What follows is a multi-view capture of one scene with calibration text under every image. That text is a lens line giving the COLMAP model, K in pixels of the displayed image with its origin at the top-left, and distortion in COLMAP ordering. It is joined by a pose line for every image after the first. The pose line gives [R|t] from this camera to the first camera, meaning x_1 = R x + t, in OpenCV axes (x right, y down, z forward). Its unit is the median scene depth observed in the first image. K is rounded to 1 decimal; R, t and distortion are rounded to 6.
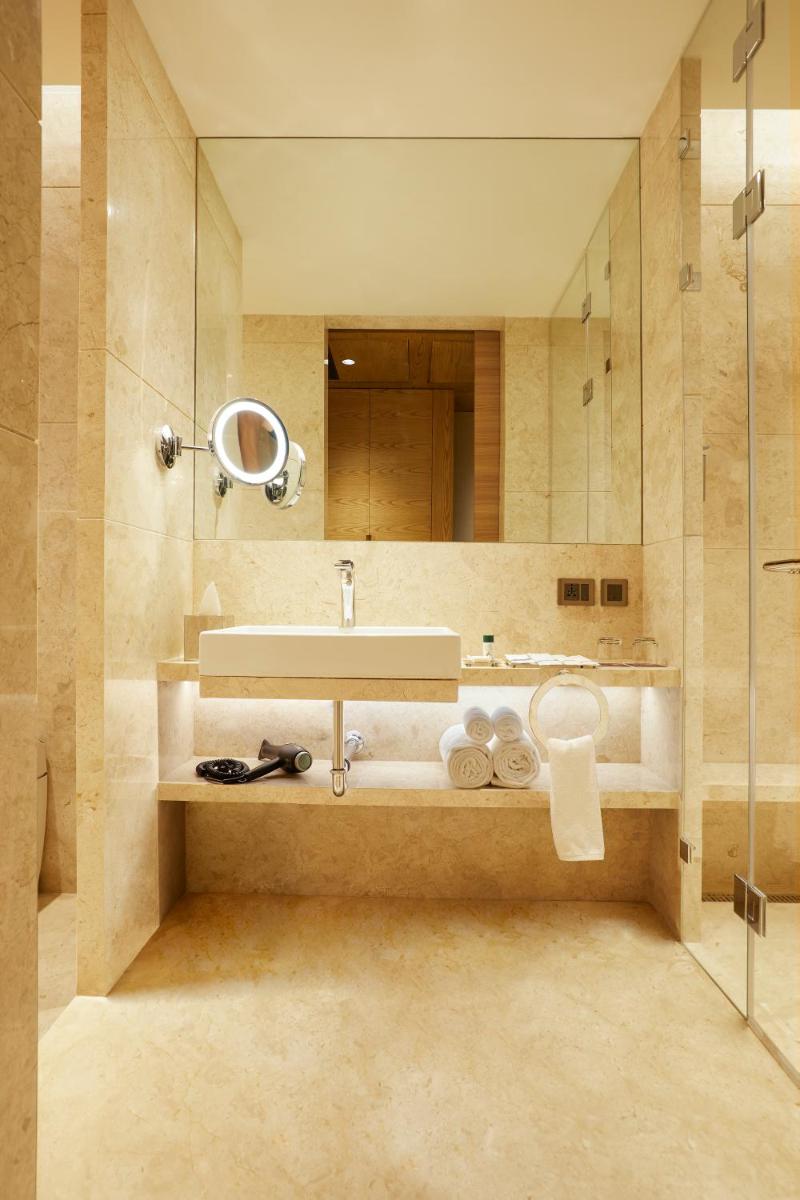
lens RADIAL K [[686.1, 0, 400.0], [0, 686.1, 600.0], [0, 0, 1]] dist [-0.056260, 0.063350]
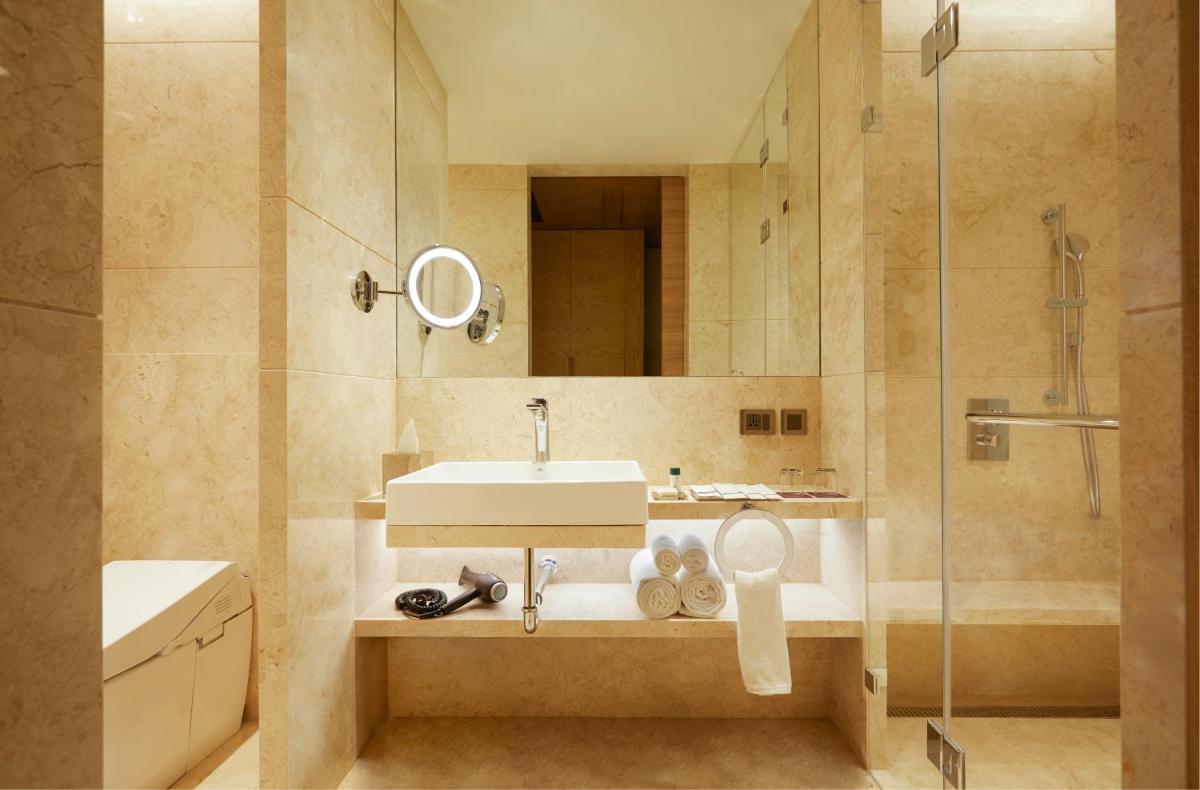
lens RADIAL K [[532.1, 0, 600.0], [0, 532.1, 395.0], [0, 0, 1]] dist [0.009757, -0.000137]
pose [[0.999889, -0.007931, -0.012622, 0.024311], [0.008034, 0.999935, 0.008120, -0.066533], [0.012557, -0.008220, 0.999887, 0.178521]]
